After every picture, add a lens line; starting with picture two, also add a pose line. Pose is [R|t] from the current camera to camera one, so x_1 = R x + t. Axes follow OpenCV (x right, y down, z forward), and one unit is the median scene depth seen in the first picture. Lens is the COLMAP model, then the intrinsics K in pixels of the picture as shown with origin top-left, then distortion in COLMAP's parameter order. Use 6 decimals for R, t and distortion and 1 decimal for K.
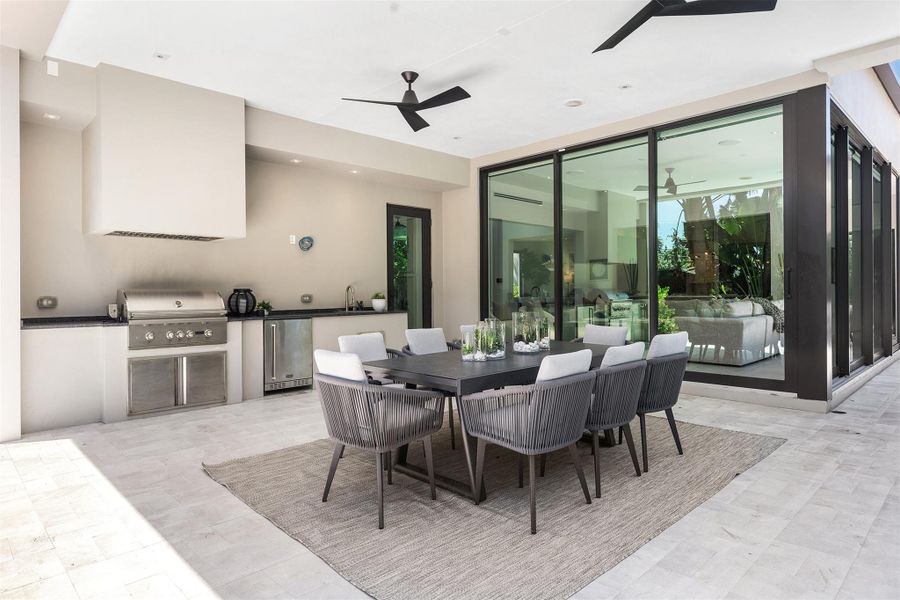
lens RADIAL K [[535.4, 0, 468.9], [0, 535.4, 296.4], [0, 0, 1]] dist [-0.000041, -0.000308]
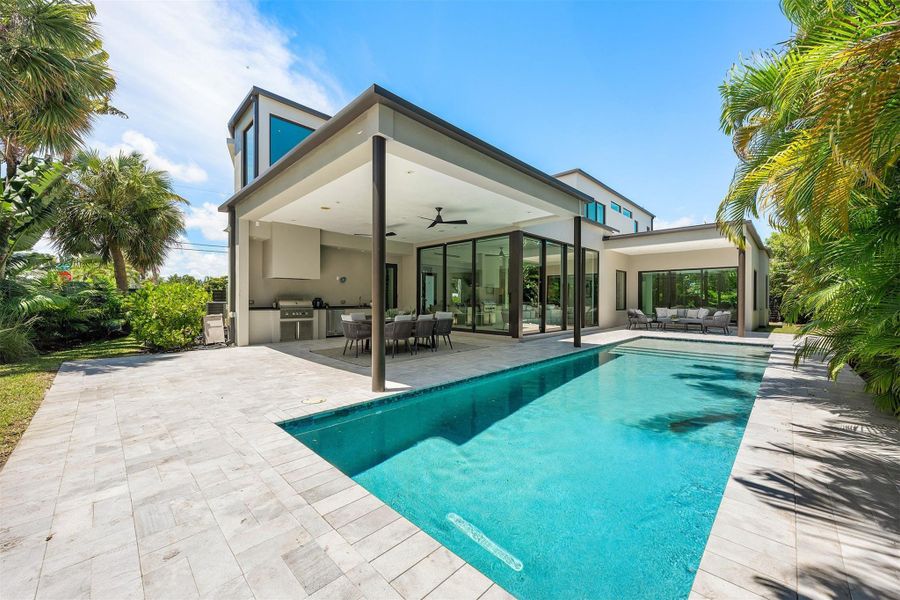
lens RADIAL K [[349.4, 0, 450.0], [0, 349.4, 300.0], [0, 0, 1]] dist [0.001452, 0.000113]
pose [[0.999829, 0.010426, -0.015259, 0.272242], [-0.010500, 0.999934, -0.004768, -0.001443], [0.015209, 0.004927, 0.999872, -0.767763]]
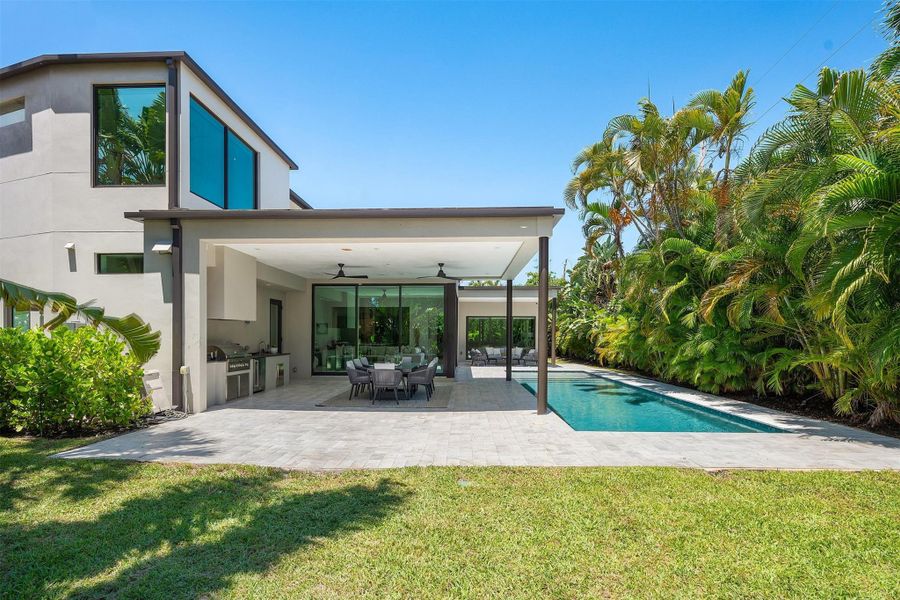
lens RADIAL K [[432.3, 0, 433.7], [0, 432.3, 336.4], [0, 0, 1]] dist [-0.002528, -0.000562]
pose [[0.762831, 0.008995, 0.646535, -0.990159], [-0.003944, 0.999949, -0.009259, -0.031490], [-0.646586, 0.004513, 0.762828, -0.810846]]
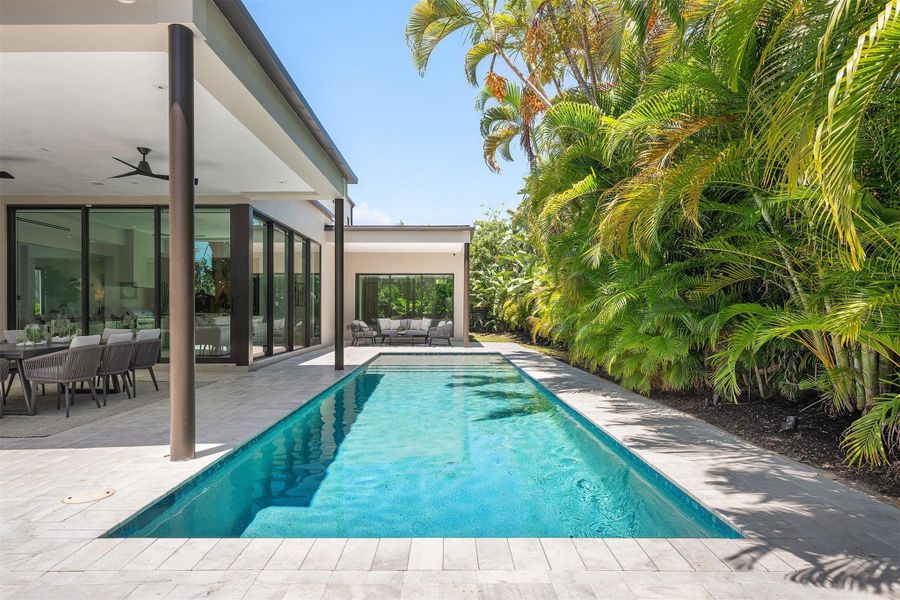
lens RADIAL K [[518.3, 0, 444.9], [0, 518.3, 314.5], [0, 0, 1]] dist [0.001079, -0.000459]
pose [[0.721207, 0.003954, 0.692708, -0.107247], [-0.002124, 0.999992, -0.003495, 0.010871], [-0.692716, 0.001049, 0.721210, -0.723297]]
